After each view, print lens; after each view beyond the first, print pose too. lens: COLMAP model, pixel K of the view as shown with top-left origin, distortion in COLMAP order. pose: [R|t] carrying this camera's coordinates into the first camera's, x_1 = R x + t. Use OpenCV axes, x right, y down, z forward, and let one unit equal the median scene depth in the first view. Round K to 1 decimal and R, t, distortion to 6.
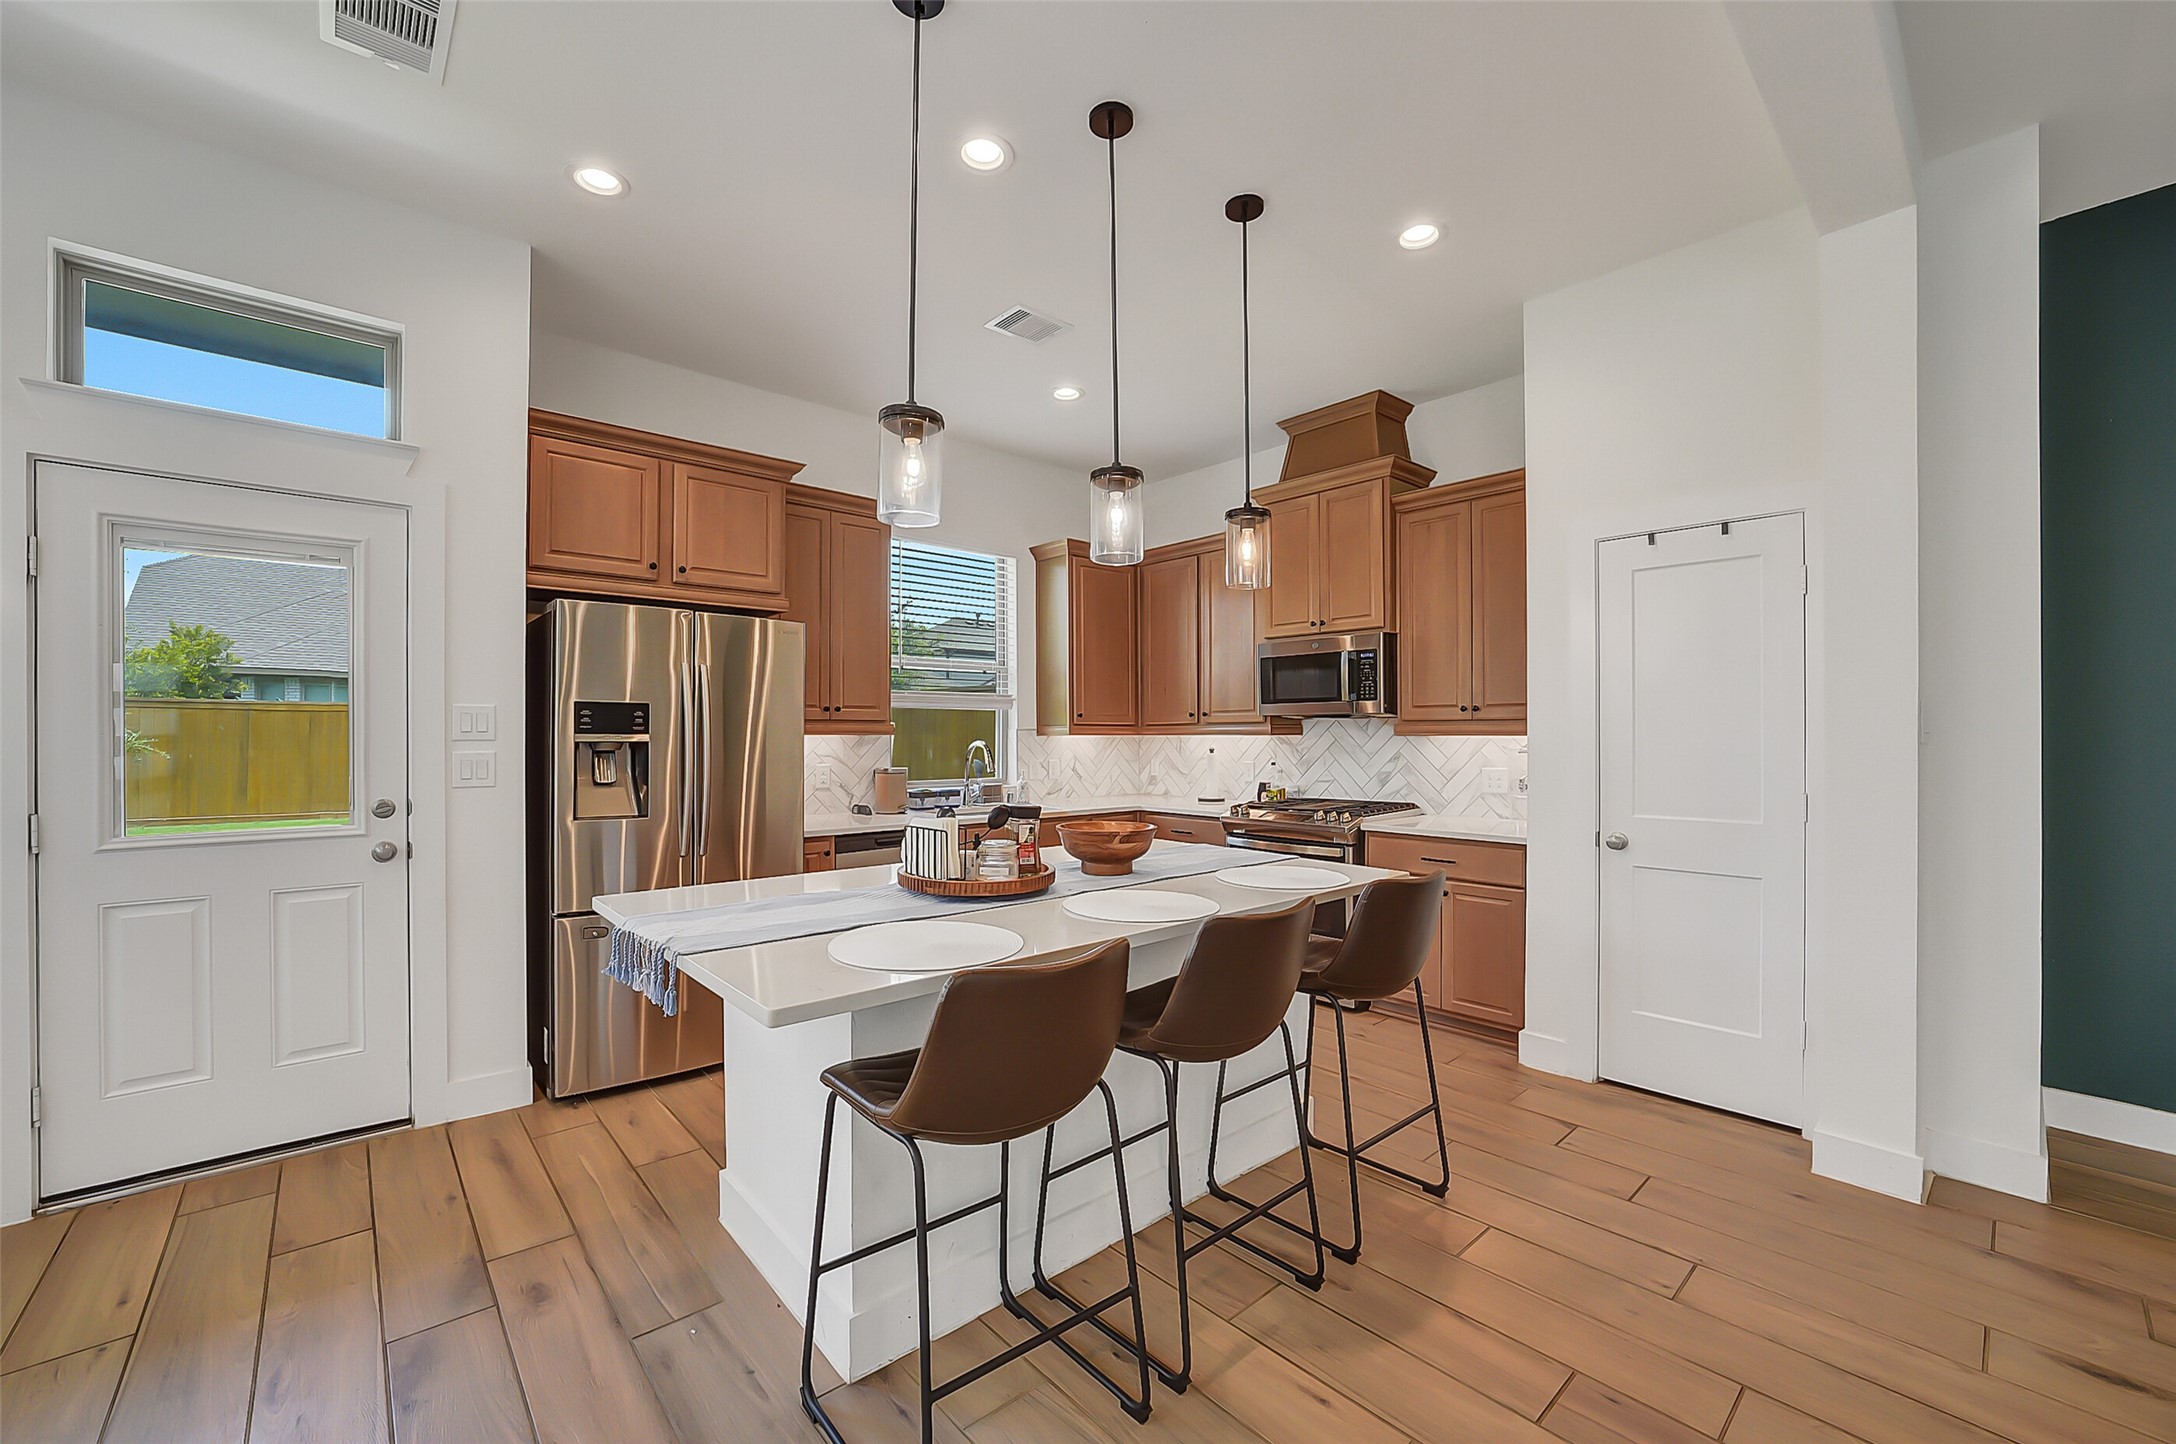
lens RADIAL K [[874.7, 0, 1066.9], [0, 874.7, 733.6], [0, 0, 1]] dist [0.000996, 0.000247]
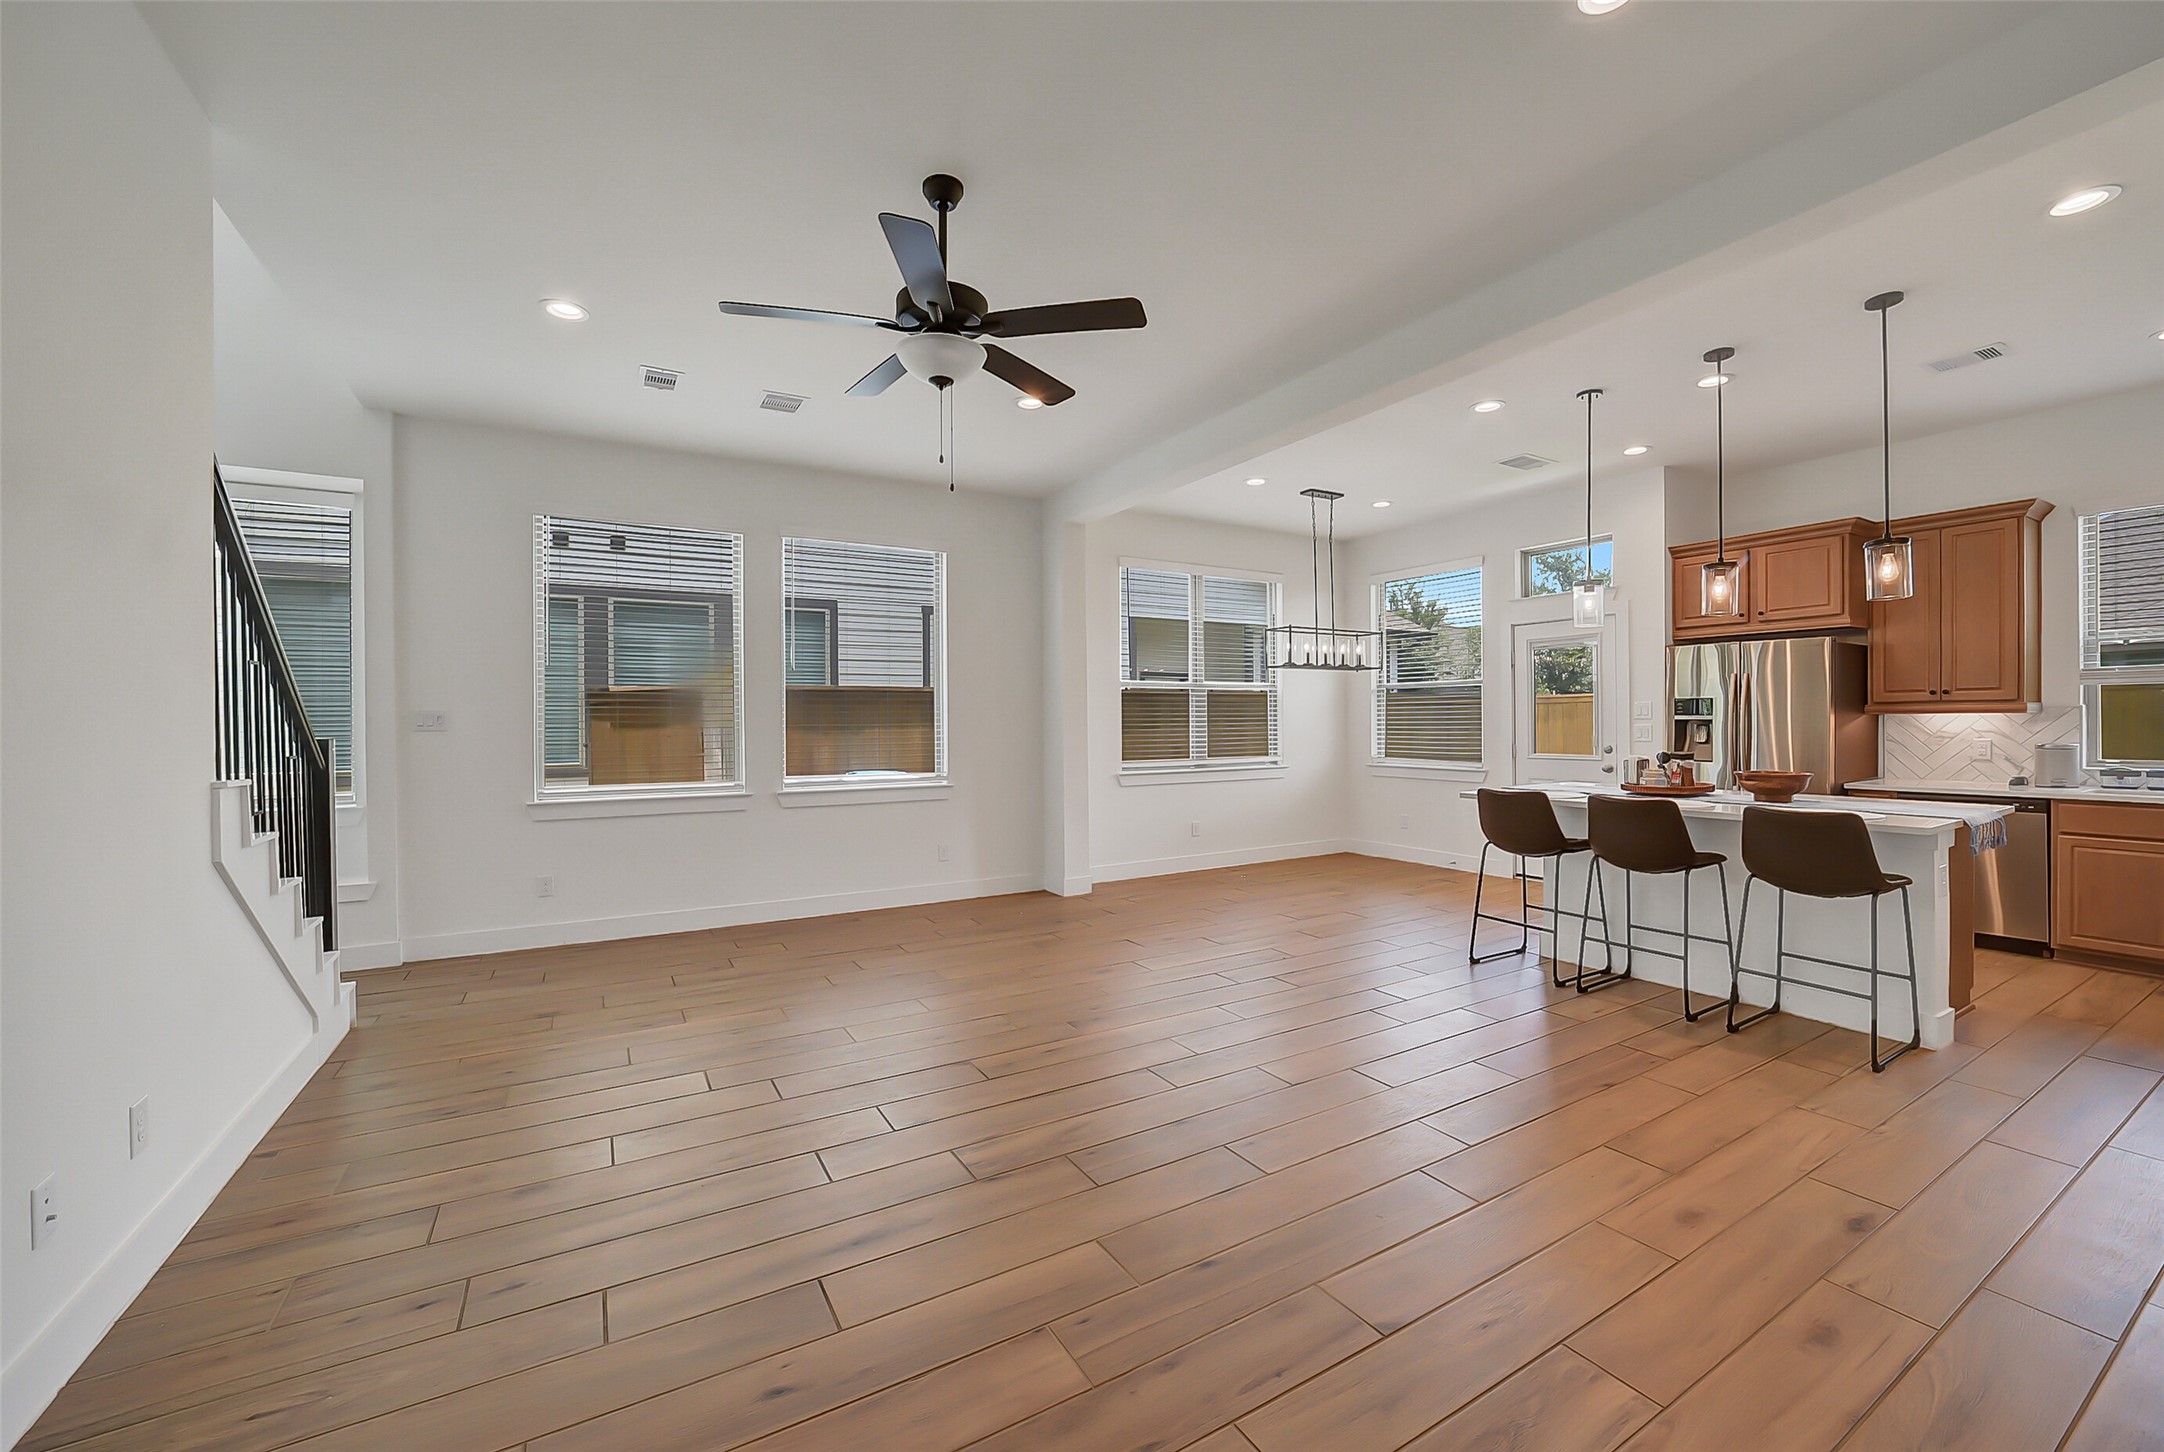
lens RADIAL K [[876.3, 0, 1125.5], [0, 876.3, 725.3], [0, 0, 1]] dist [-0.000737, 0.003502]
pose [[-0.128920, 0.004198, -0.991646, 0.996672], [0.011499, 0.999930, 0.002738, 0.001496], [0.991588, -0.011050, -0.128959, 0.037536]]
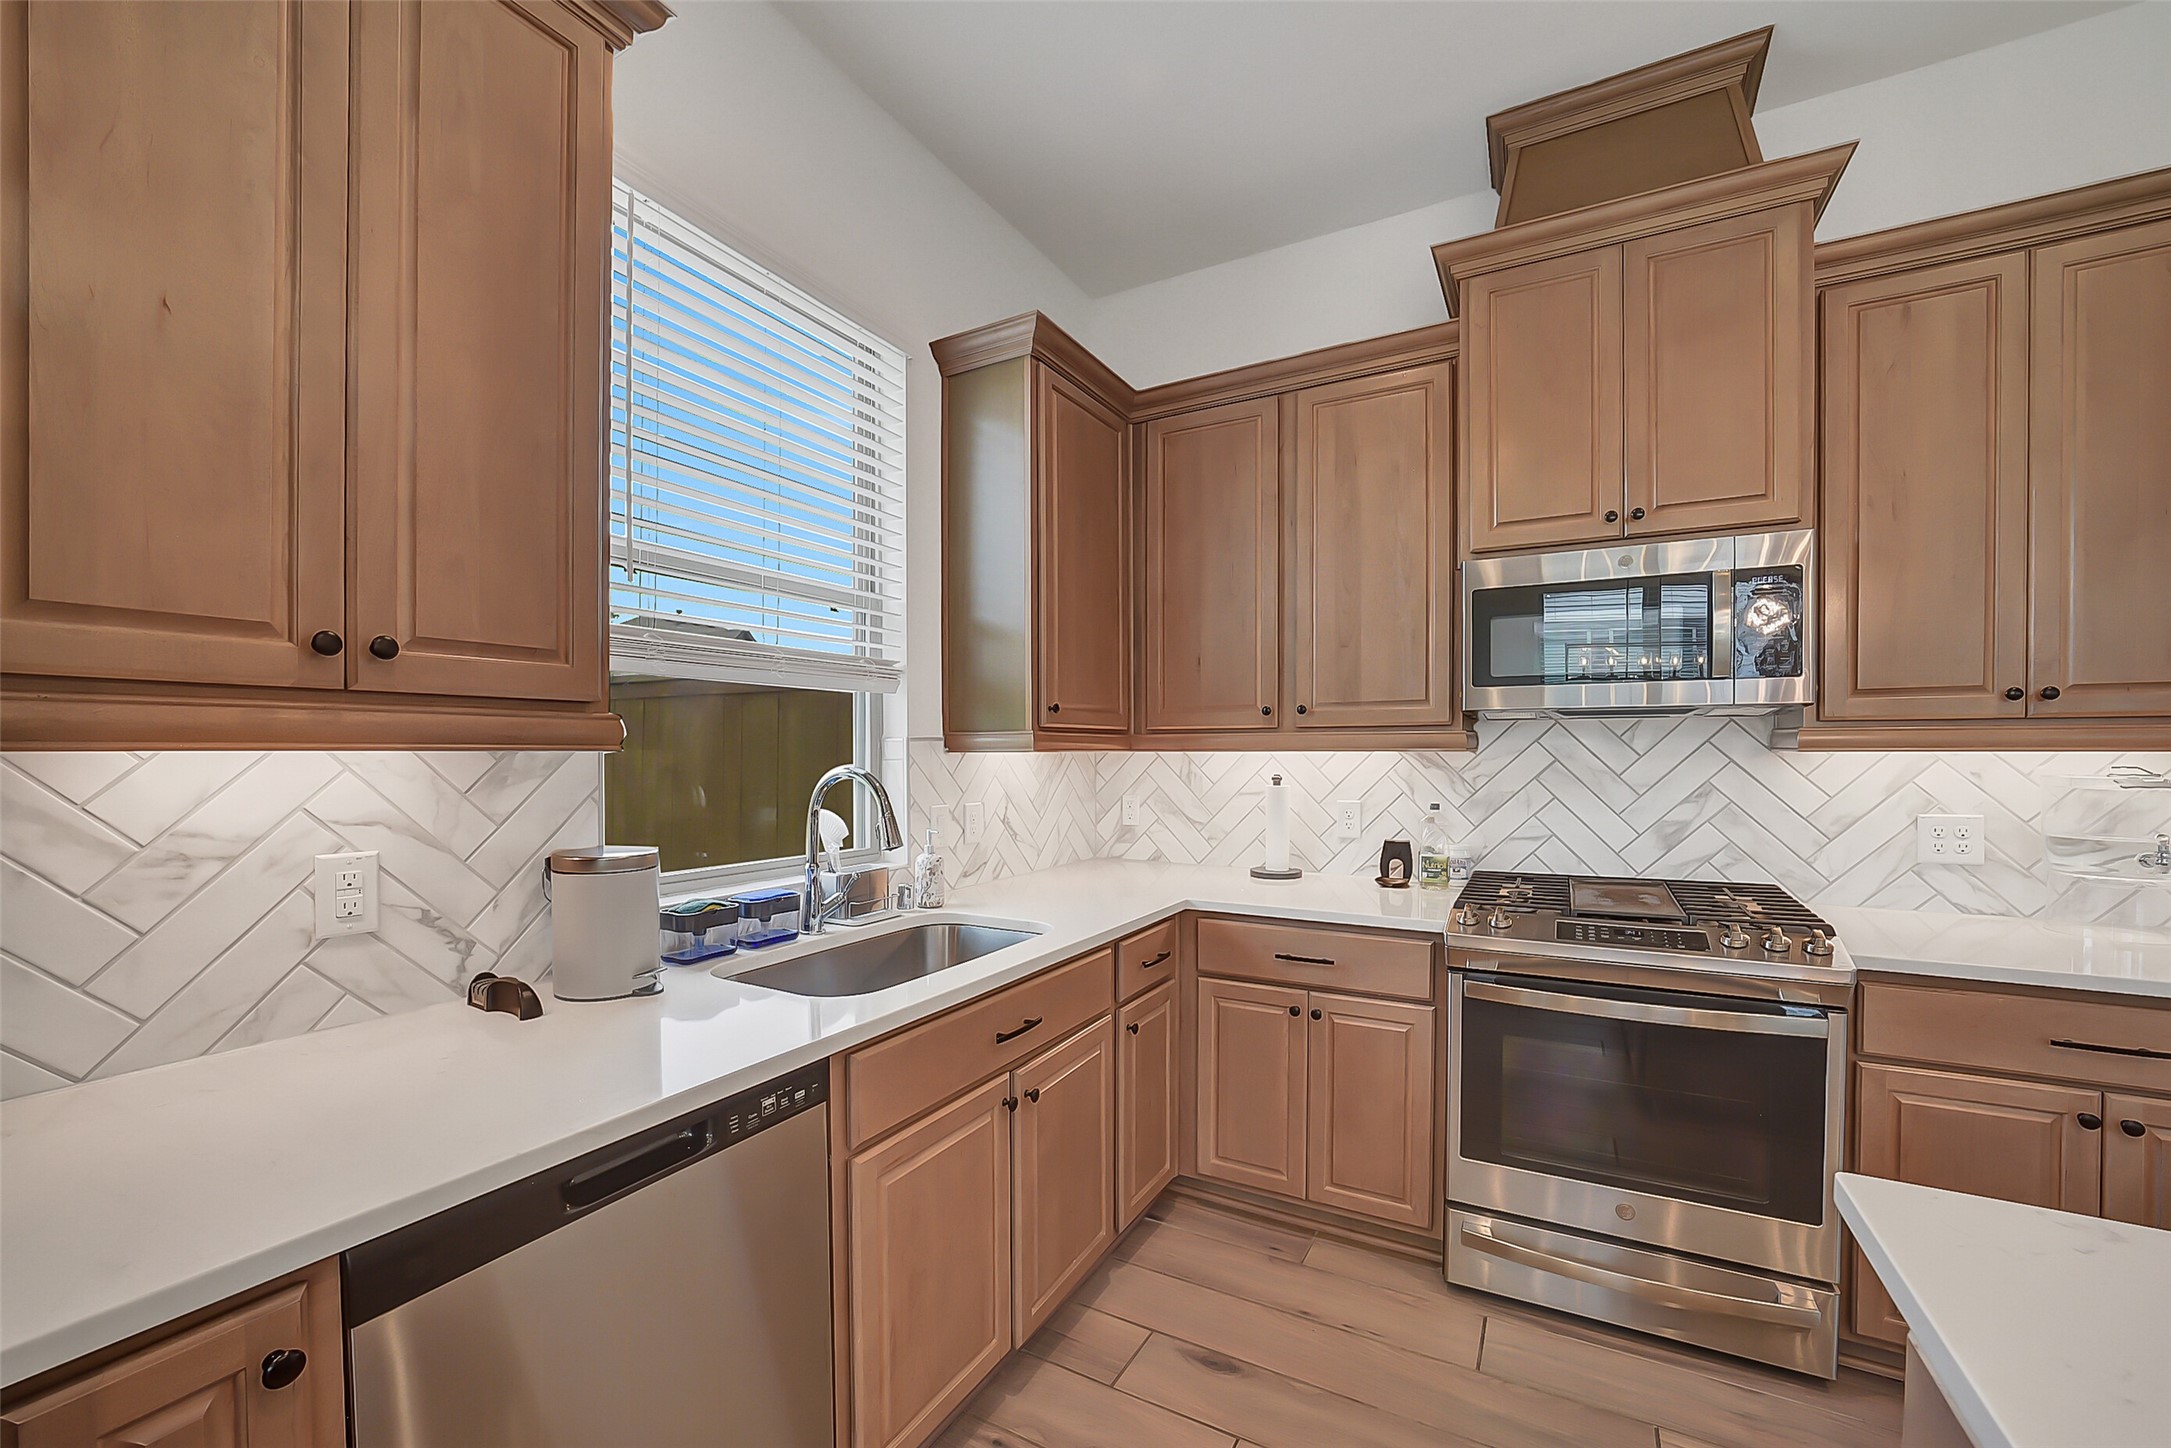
lens RADIAL K [[857.6, 0, 1074.0], [0, 857.6, 752.5], [0, 0, 1]] dist [-0.030454, 0.003000]
pose [[0.942247, -0.001326, 0.334917, -0.144571], [0.000131, 0.999994, 0.003591, 0.000998], [-0.334920, -0.003340, 0.942241, 0.653760]]
